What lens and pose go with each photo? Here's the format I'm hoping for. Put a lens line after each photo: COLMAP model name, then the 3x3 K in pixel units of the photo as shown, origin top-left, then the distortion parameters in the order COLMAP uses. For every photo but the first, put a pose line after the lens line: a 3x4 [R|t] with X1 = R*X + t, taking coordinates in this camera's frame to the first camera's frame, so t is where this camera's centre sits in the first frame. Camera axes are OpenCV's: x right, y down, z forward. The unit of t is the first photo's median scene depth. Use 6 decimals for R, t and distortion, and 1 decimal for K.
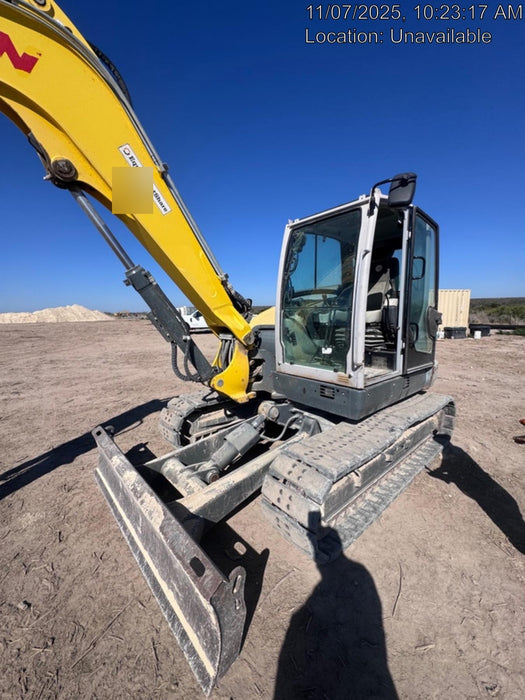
lens RADIAL K [[278.5, 0, 260.4], [0, 278.5, 349.5], [0, 0, 1]] dist [-0.001683, -0.000032]
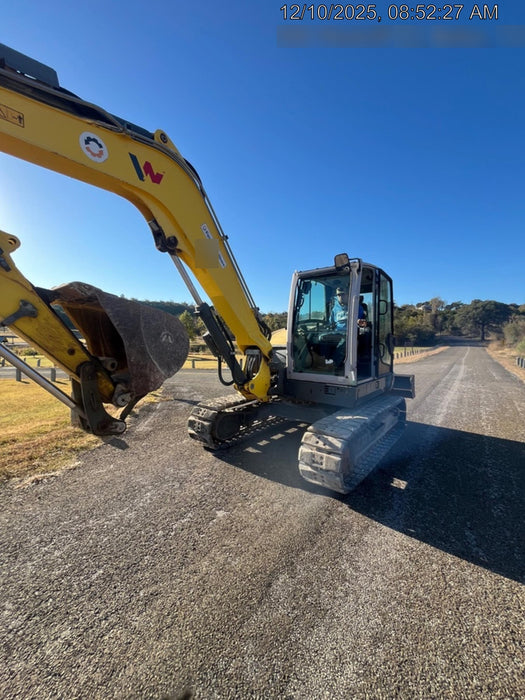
lens RADIAL K [[278.5, 0, 260.4], [0, 278.5, 349.5], [0, 0, 1]] dist [-0.001683, -0.000032]
pose [[0.987266, -0.001810, 0.159069, -0.332168], [0.014484, 0.996805, -0.078549, 0.045425], [-0.158418, 0.079853, 0.984138, -0.365712]]
